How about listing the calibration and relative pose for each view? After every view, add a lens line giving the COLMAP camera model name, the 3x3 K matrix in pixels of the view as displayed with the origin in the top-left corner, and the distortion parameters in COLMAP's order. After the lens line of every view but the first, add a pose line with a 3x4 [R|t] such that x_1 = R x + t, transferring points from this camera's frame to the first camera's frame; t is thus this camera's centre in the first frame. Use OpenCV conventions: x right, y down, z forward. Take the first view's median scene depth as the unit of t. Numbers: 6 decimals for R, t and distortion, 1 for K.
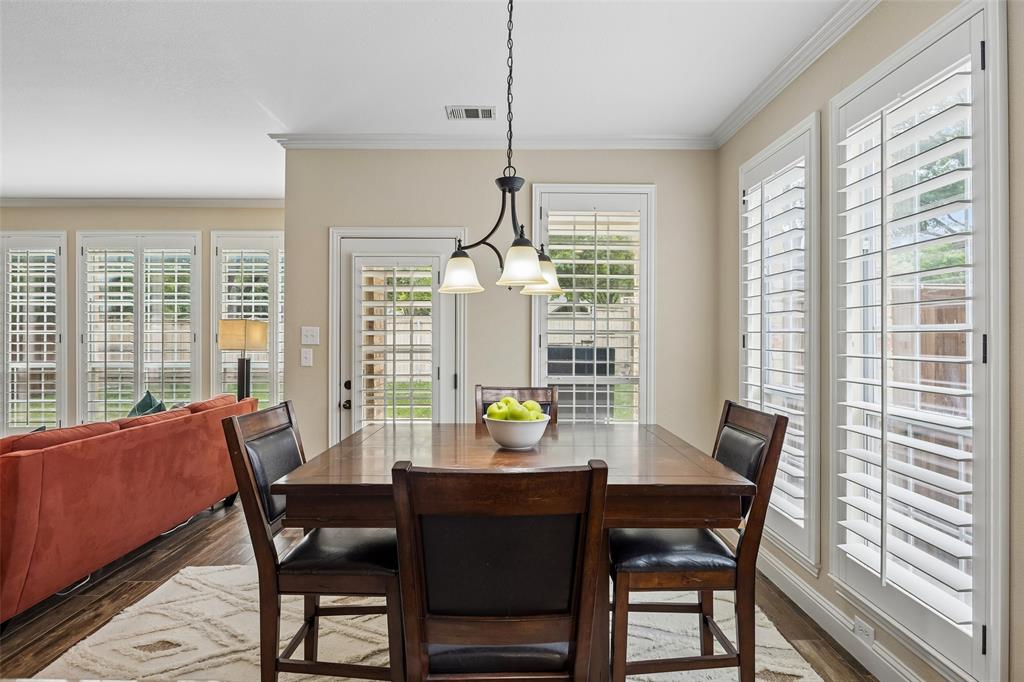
lens RADIAL K [[518.5, 0, 522.1], [0, 518.5, 345.4], [0, 0, 1]] dist [0.006191, -0.000087]
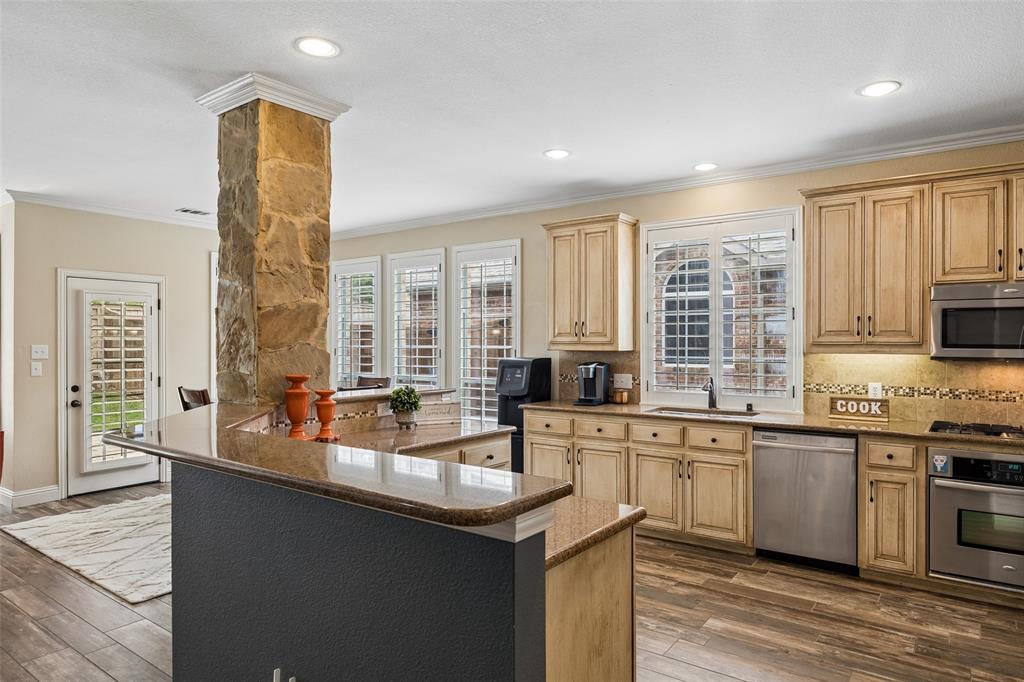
lens RADIAL K [[632.6, 0, 515.3], [0, 632.6, 345.7], [0, 0, 1]] dist [0.025108, 0.000034]
pose [[0.617197, -0.016256, 0.786640, -0.919882], [0.009614, 0.999868, 0.013119, -0.043658], [-0.786750, -0.000534, 0.617272, -0.879376]]
